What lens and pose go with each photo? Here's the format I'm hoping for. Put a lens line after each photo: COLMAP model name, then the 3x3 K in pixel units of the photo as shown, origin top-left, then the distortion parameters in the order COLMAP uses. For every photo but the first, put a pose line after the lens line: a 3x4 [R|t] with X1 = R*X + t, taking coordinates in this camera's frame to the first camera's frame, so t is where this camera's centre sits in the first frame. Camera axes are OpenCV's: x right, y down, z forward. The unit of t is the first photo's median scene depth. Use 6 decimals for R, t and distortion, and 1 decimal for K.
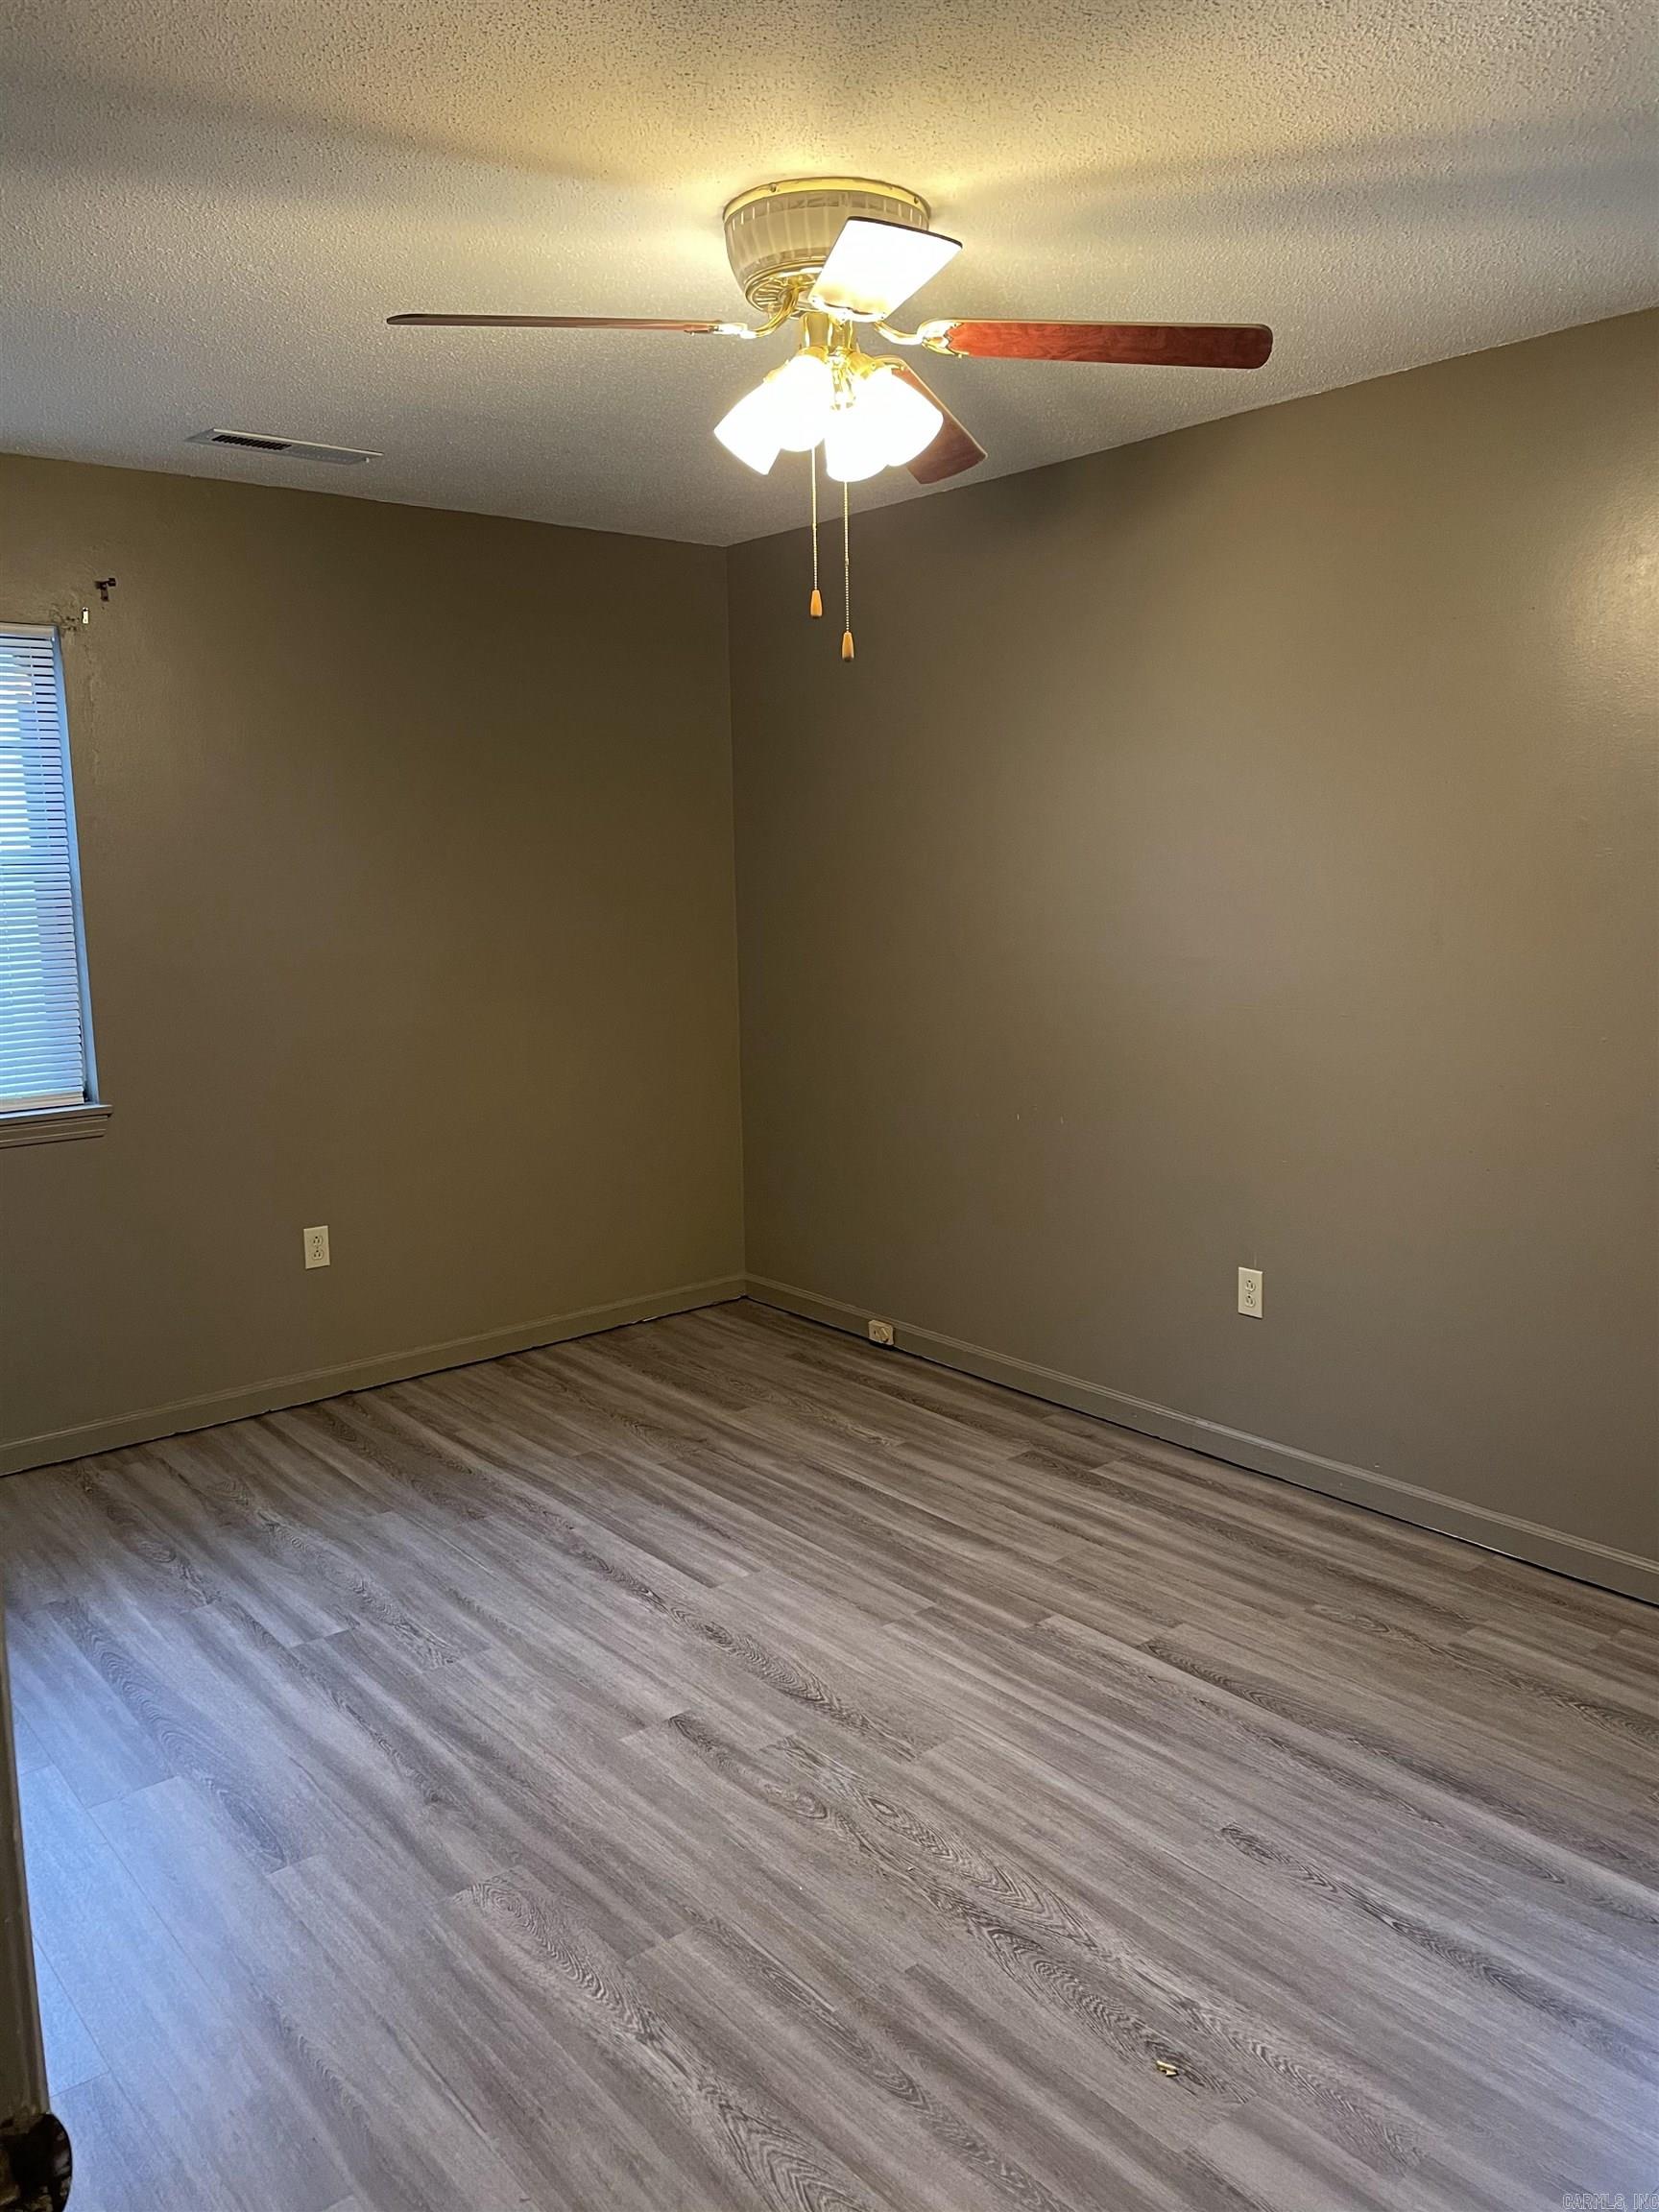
lens RADIAL K [[1687.3, 0, 829.0], [0, 1687.3, 1113.6], [0, 0, 1]] dist [0.082869, -0.100021]
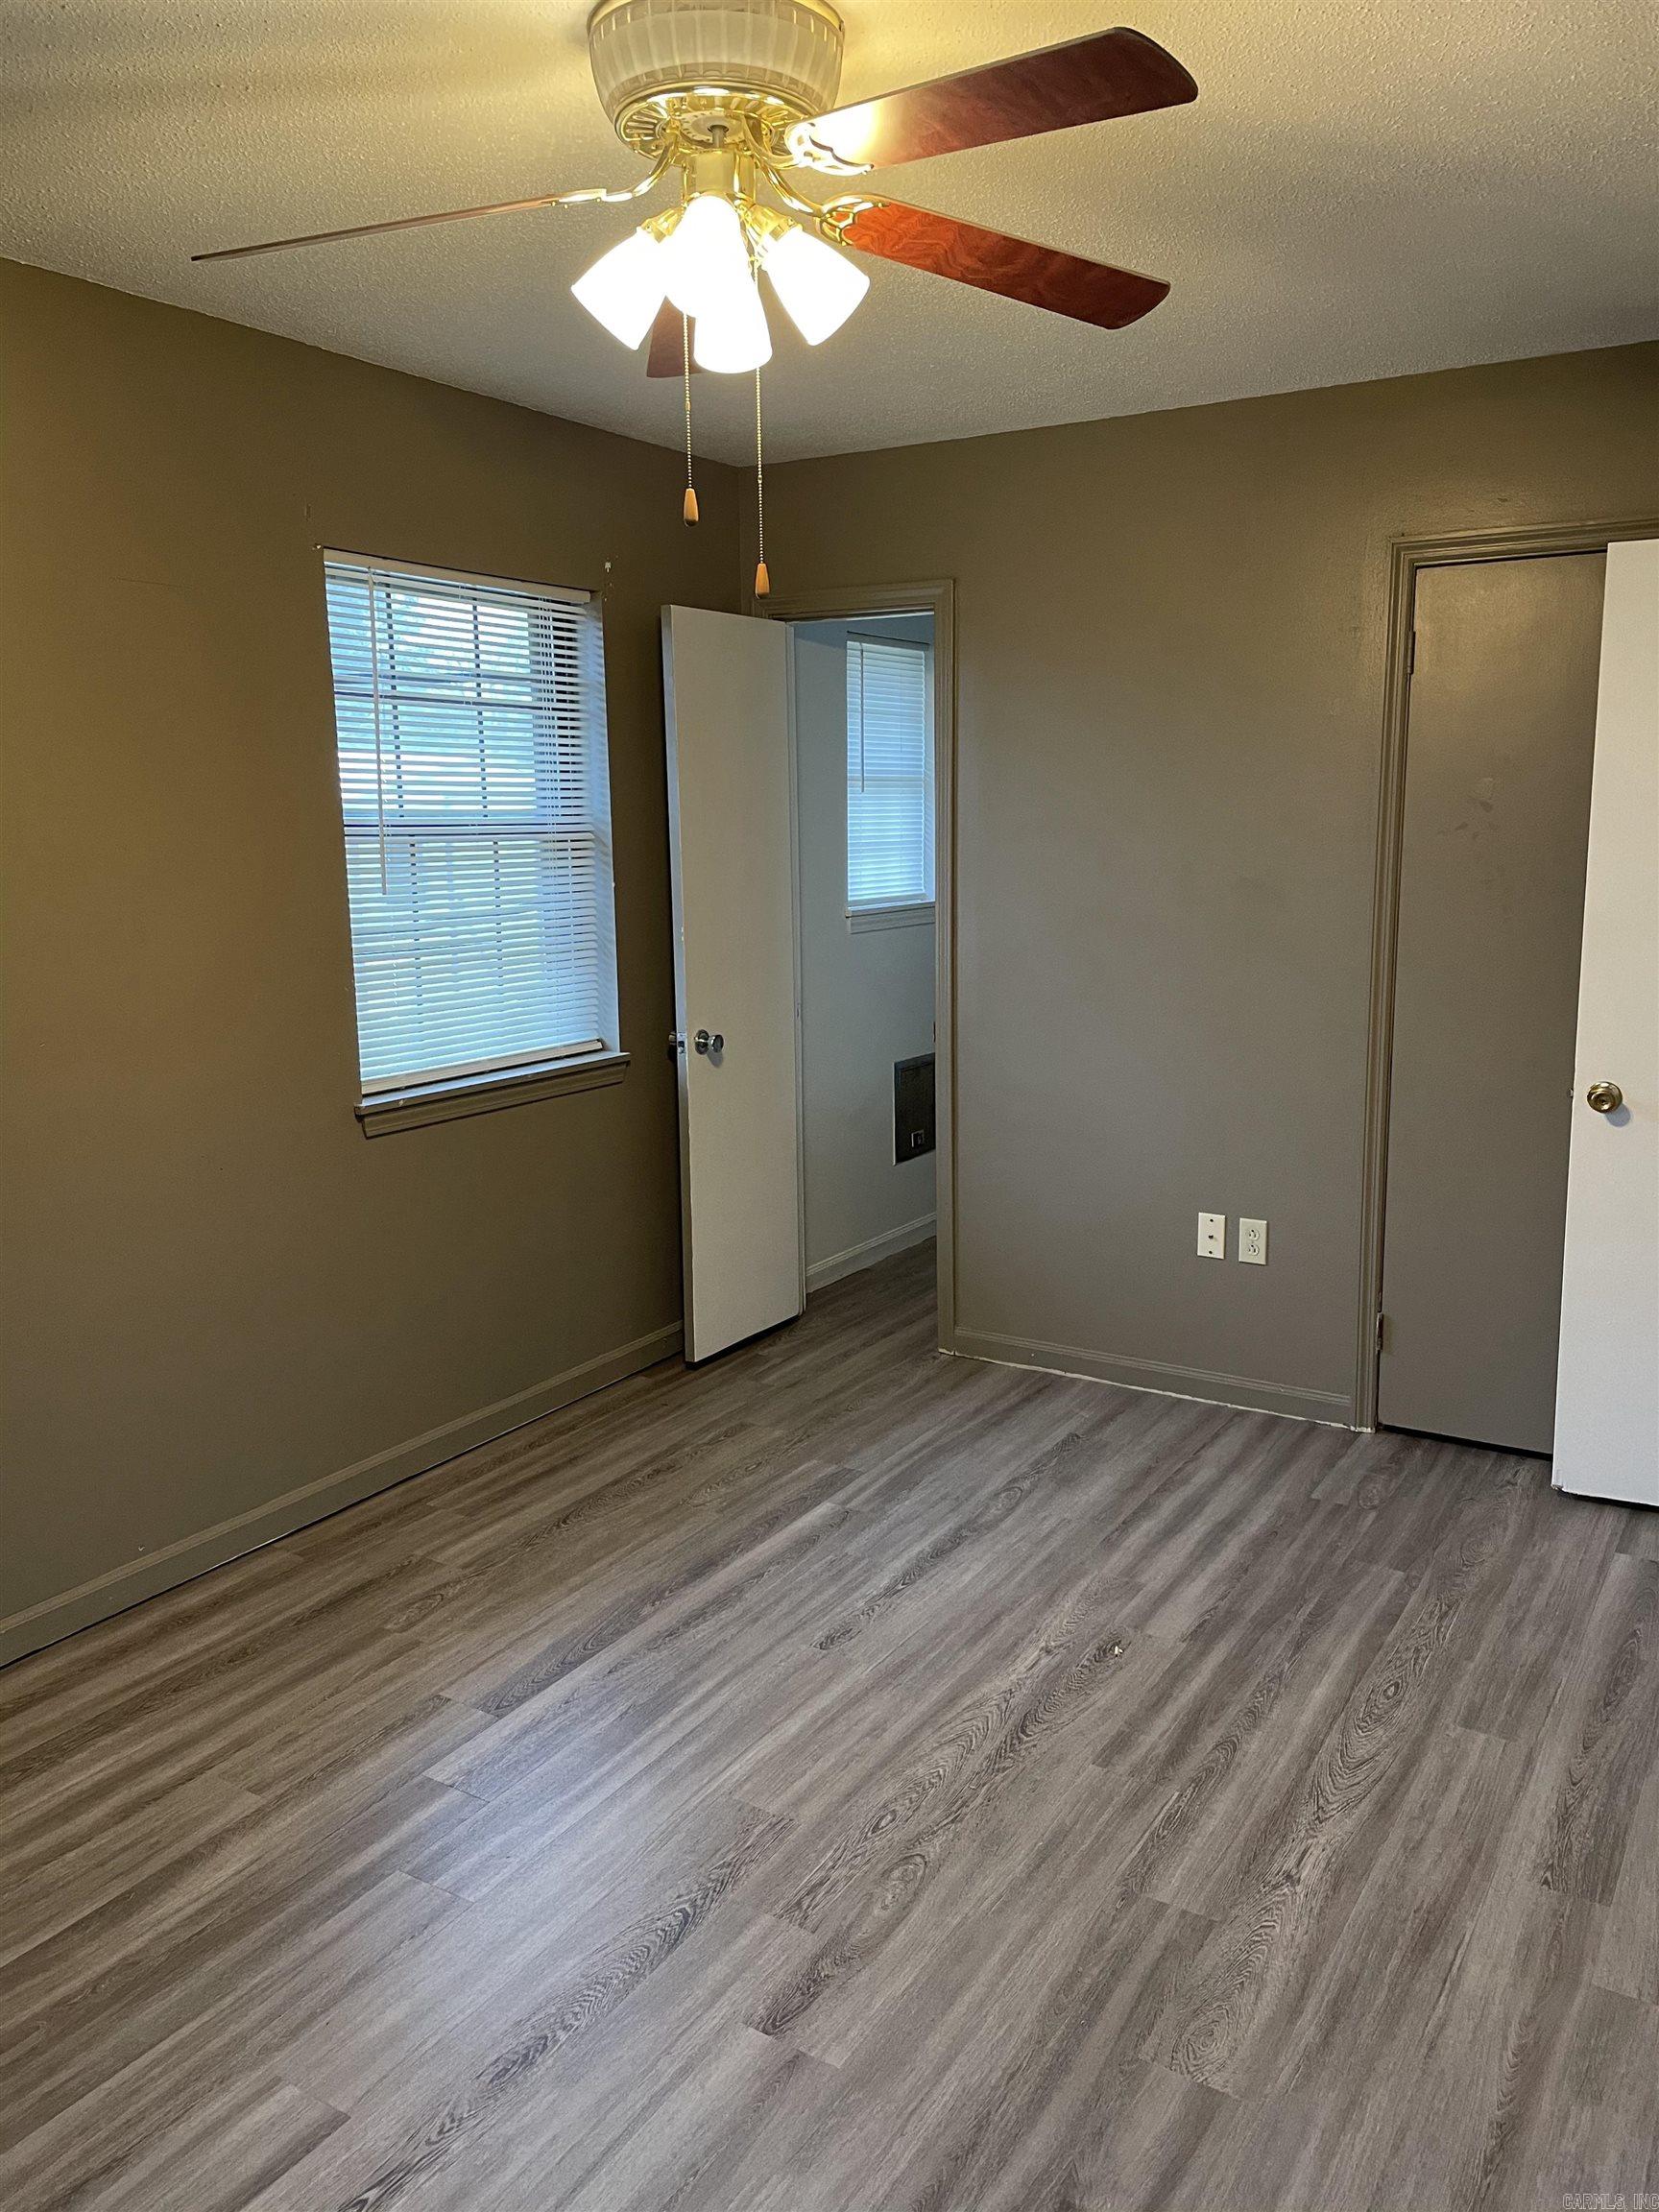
lens RADIAL K [[1687.3, 0, 831.4], [0, 1687.3, 1096.3], [0, 0, 1]] dist [0.082869, -0.100021]
pose [[-0.332435, -0.138144, 0.932954, -0.823043], [0.164421, 0.965577, 0.201562, -0.190227], [-0.928683, 0.220404, -0.298278, 1.264916]]
